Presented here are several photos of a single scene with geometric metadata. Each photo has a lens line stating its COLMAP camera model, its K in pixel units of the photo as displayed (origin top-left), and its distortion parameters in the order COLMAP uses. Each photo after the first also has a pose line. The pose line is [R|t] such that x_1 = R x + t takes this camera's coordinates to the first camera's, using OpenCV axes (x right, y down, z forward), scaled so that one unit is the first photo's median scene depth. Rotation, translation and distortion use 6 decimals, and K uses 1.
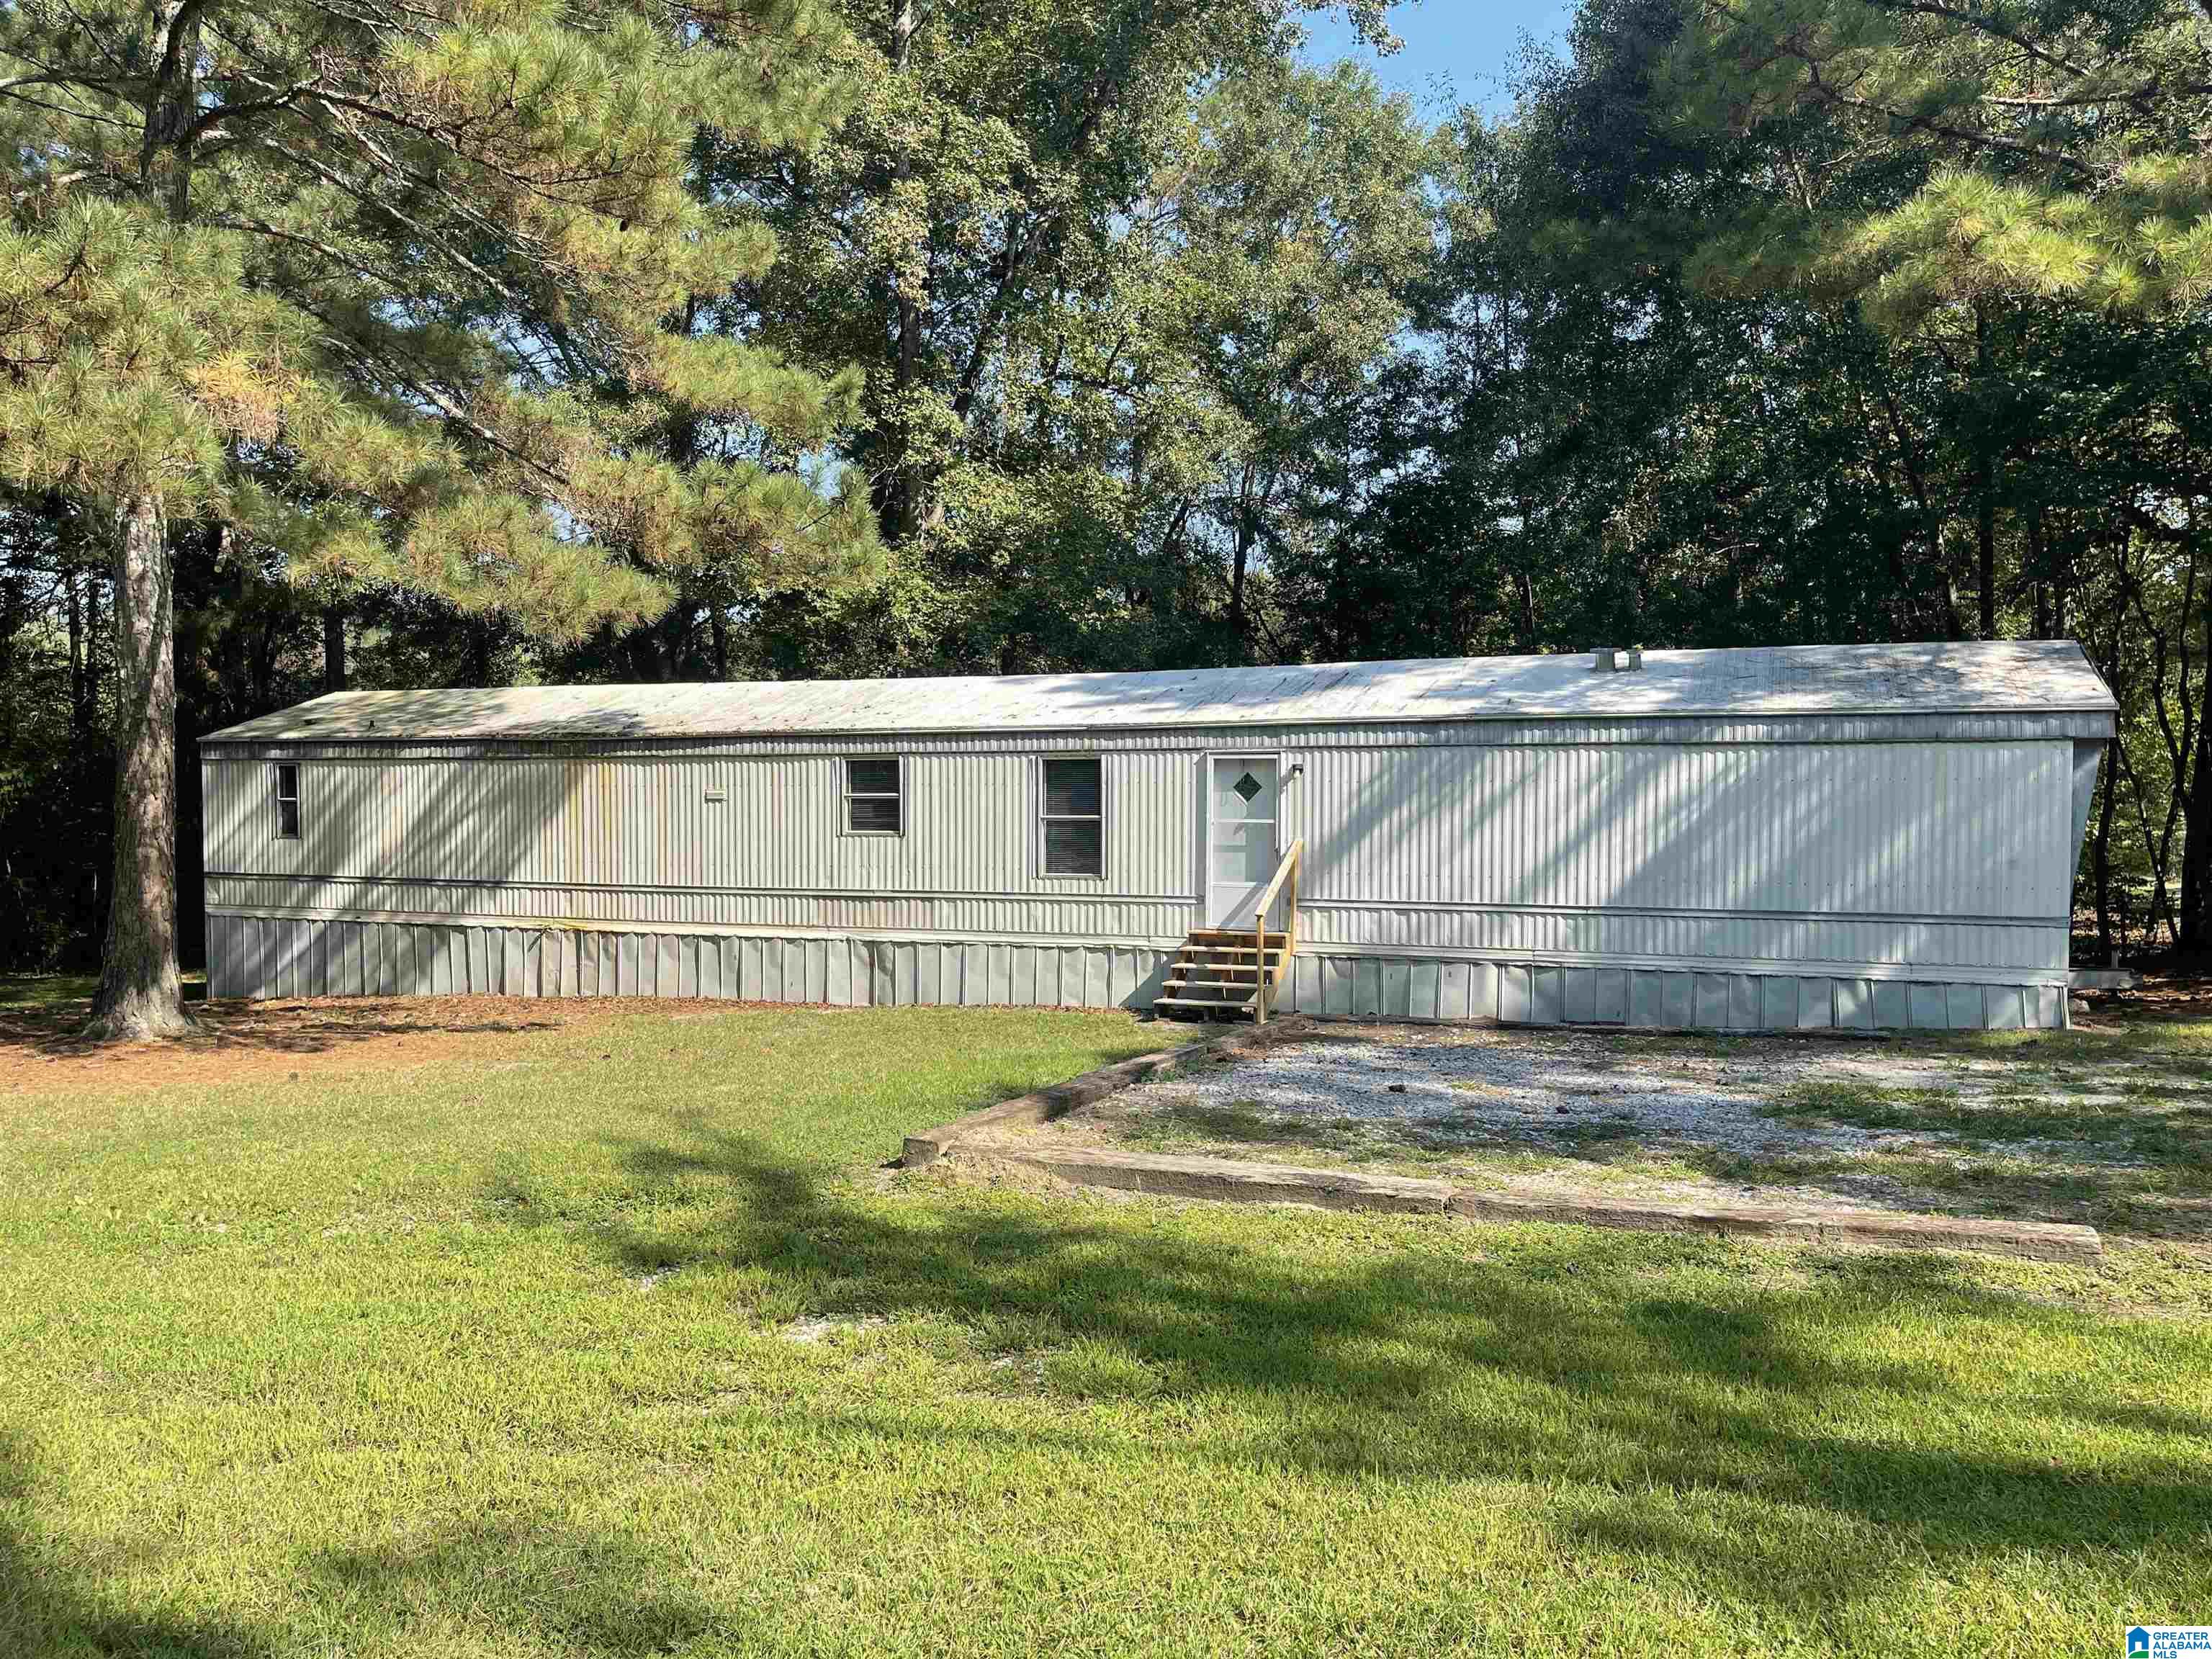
lens RADIAL K [[1660.0, 0, 1104.7], [0, 1660.0, 845.1], [0, 0, 1]] dist [0.044591, -0.009430]
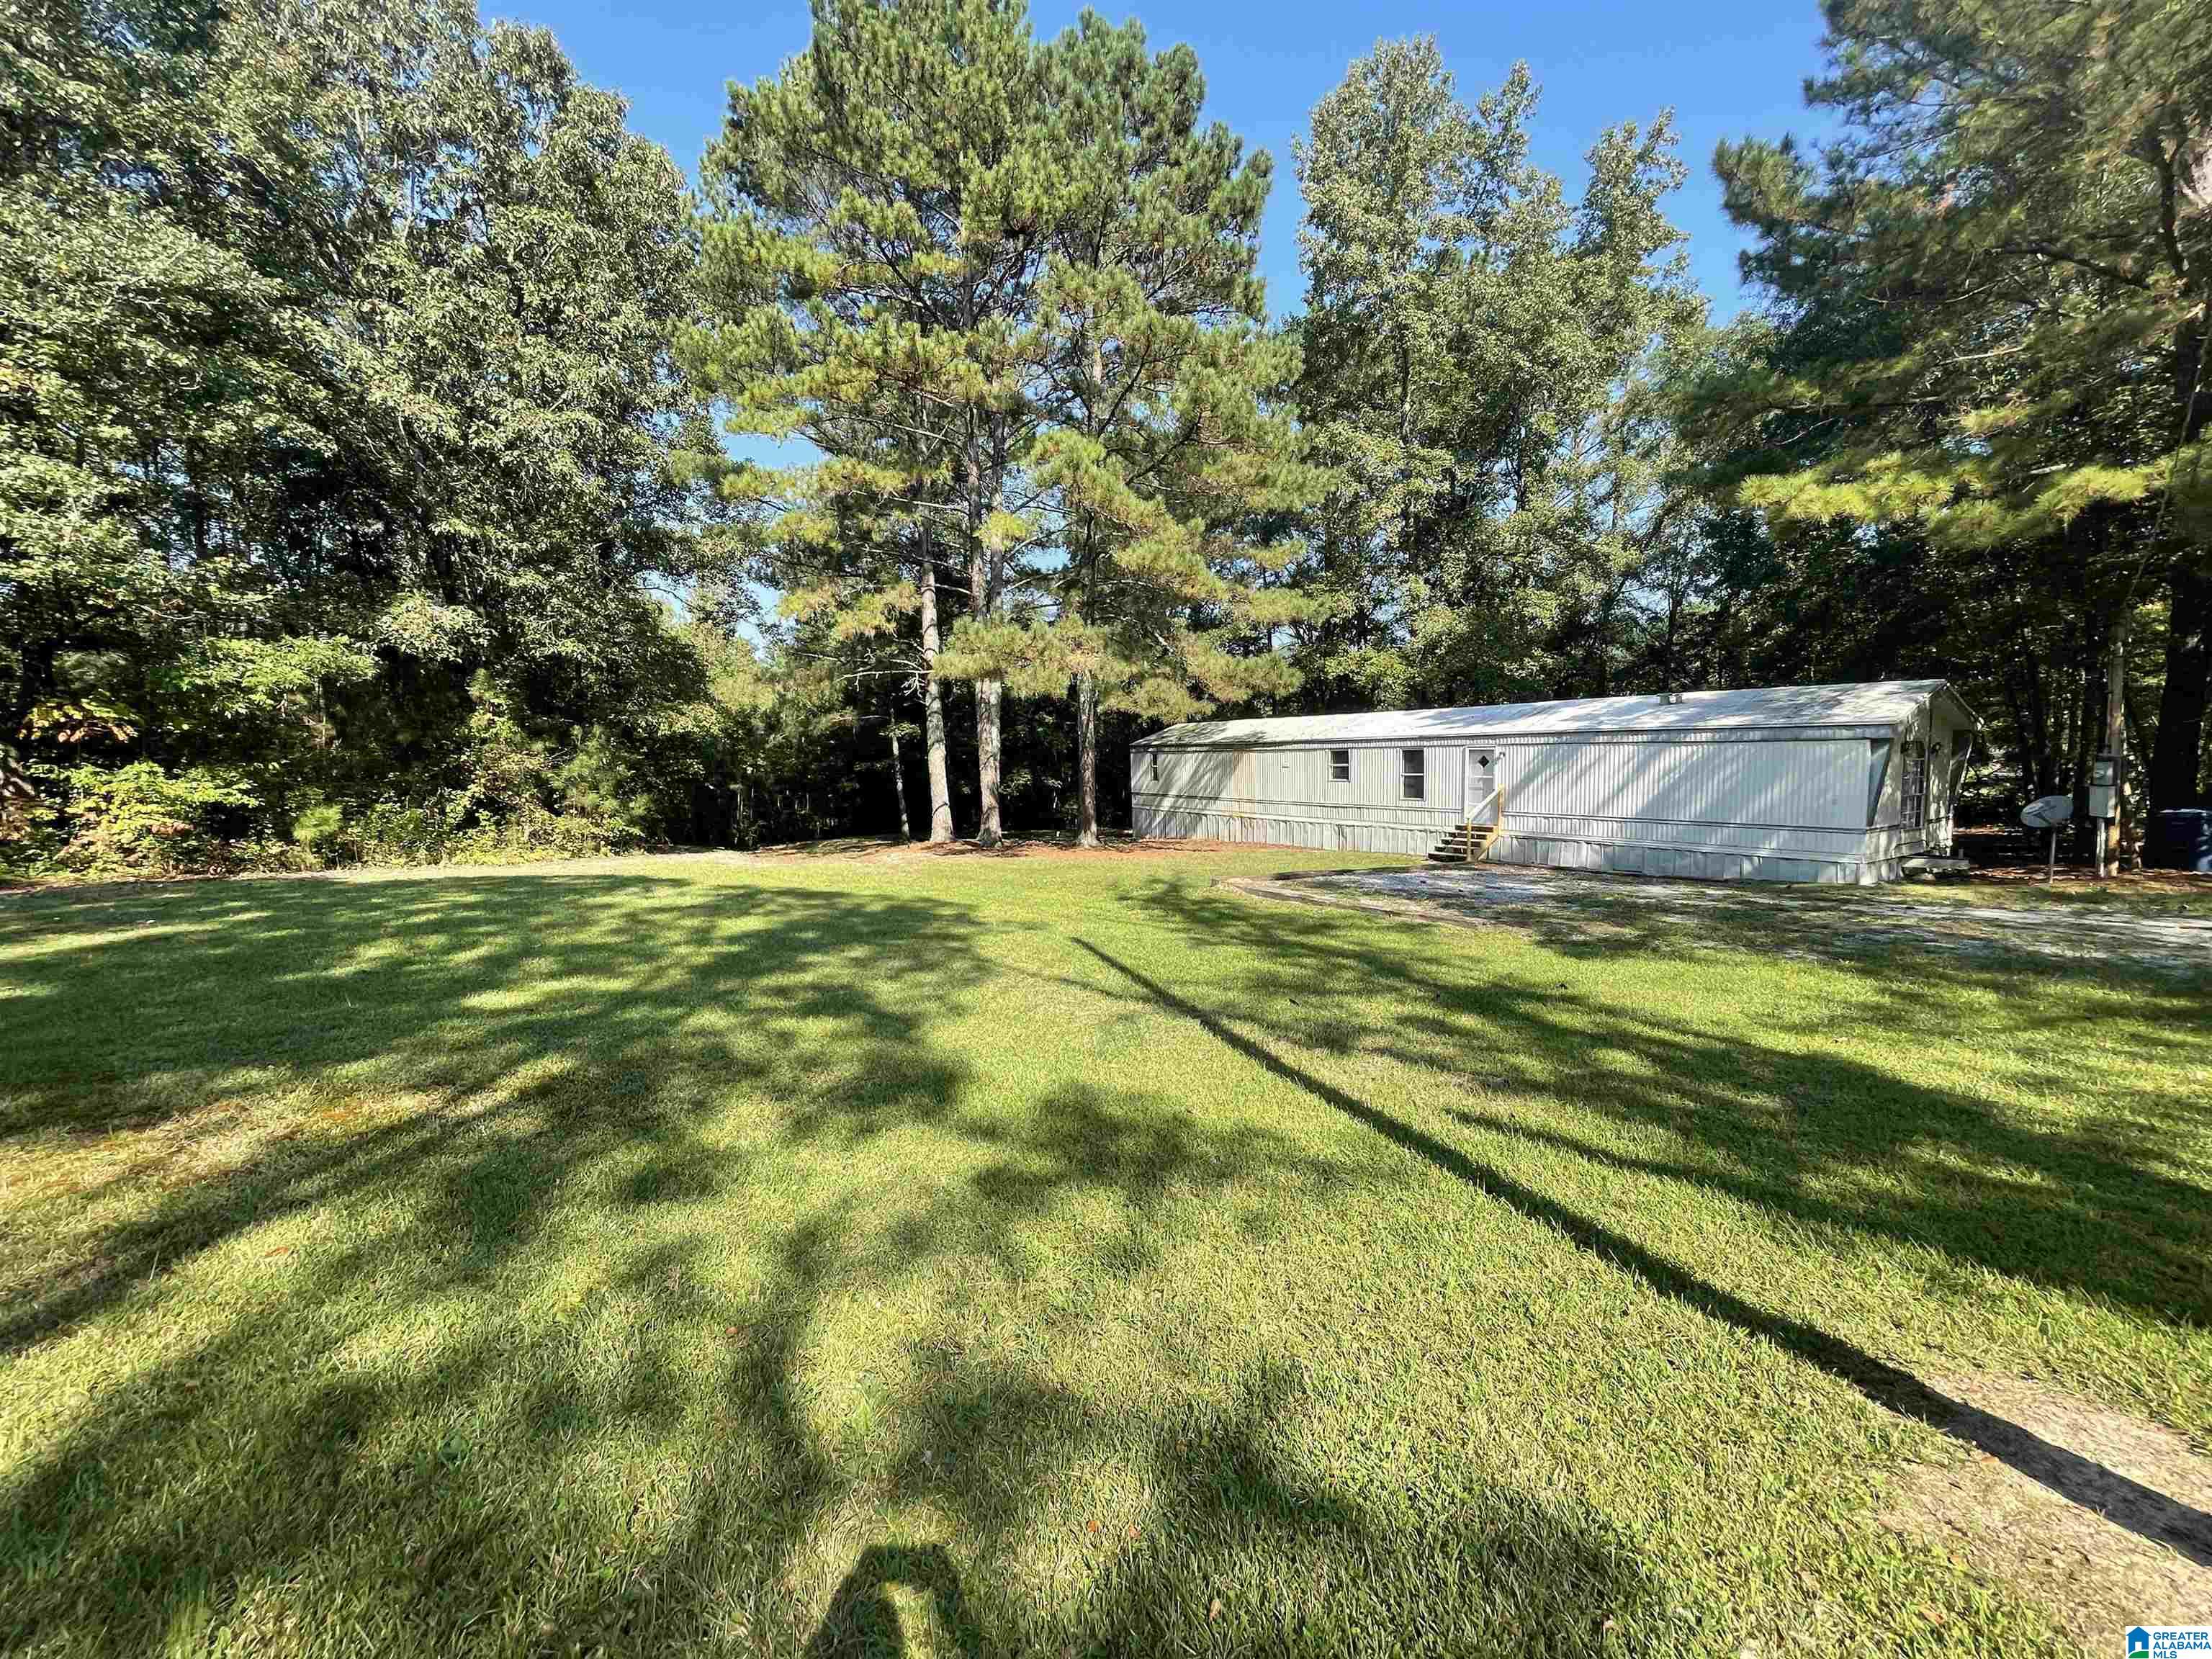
lens RADIAL K [[898.9, 0, 1105.5], [0, 898.9, 829.5], [0, 0, 1]] dist [-0.002272, 0.000049]
pose [[0.817748, 0.033766, -0.574585, 0.399097], [0.003257, 0.997990, 0.063282, -0.023285], [0.575567, -0.053620, 0.815995, -0.337858]]
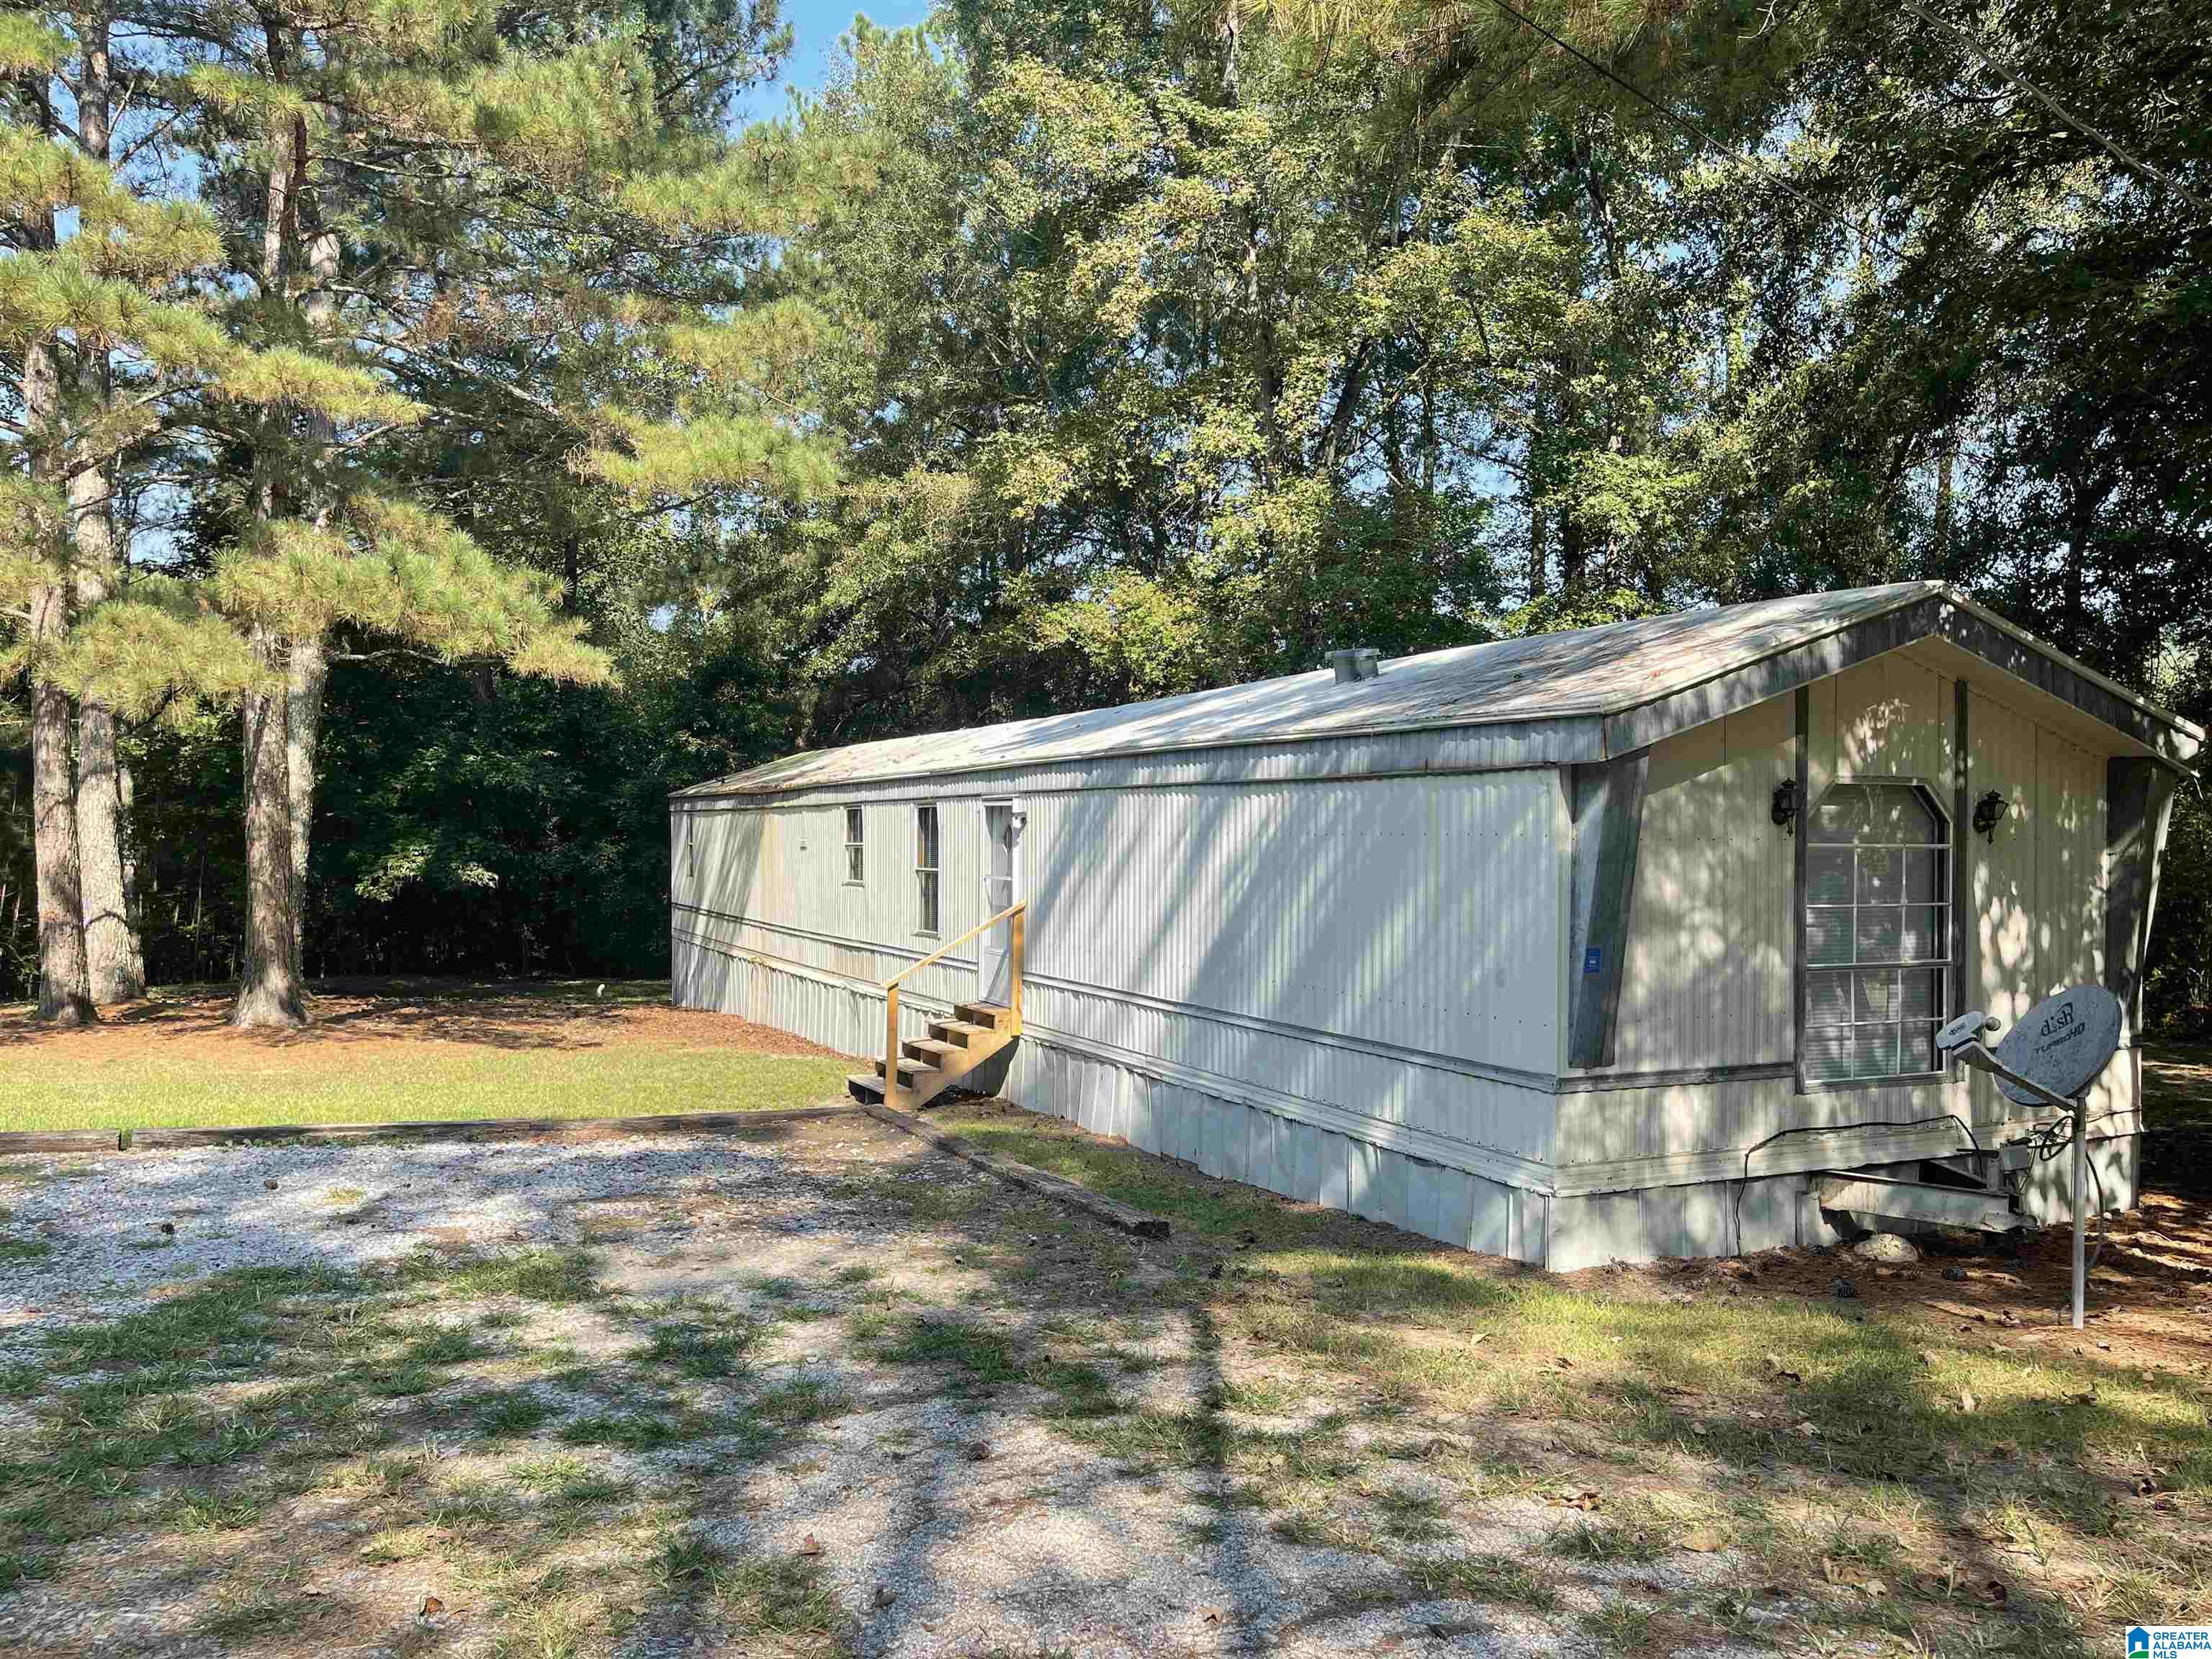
lens RADIAL K [[1660.0, 0, 1107.4], [0, 1660.0, 844.7], [0, 0, 1]] dist [0.044591, -0.009430]
pose [[0.741780, 0.006870, -0.670608, 0.747677], [-0.021235, 0.999687, -0.013247, -0.022429], [0.670307, 0.024067, 0.741694, 0.416496]]
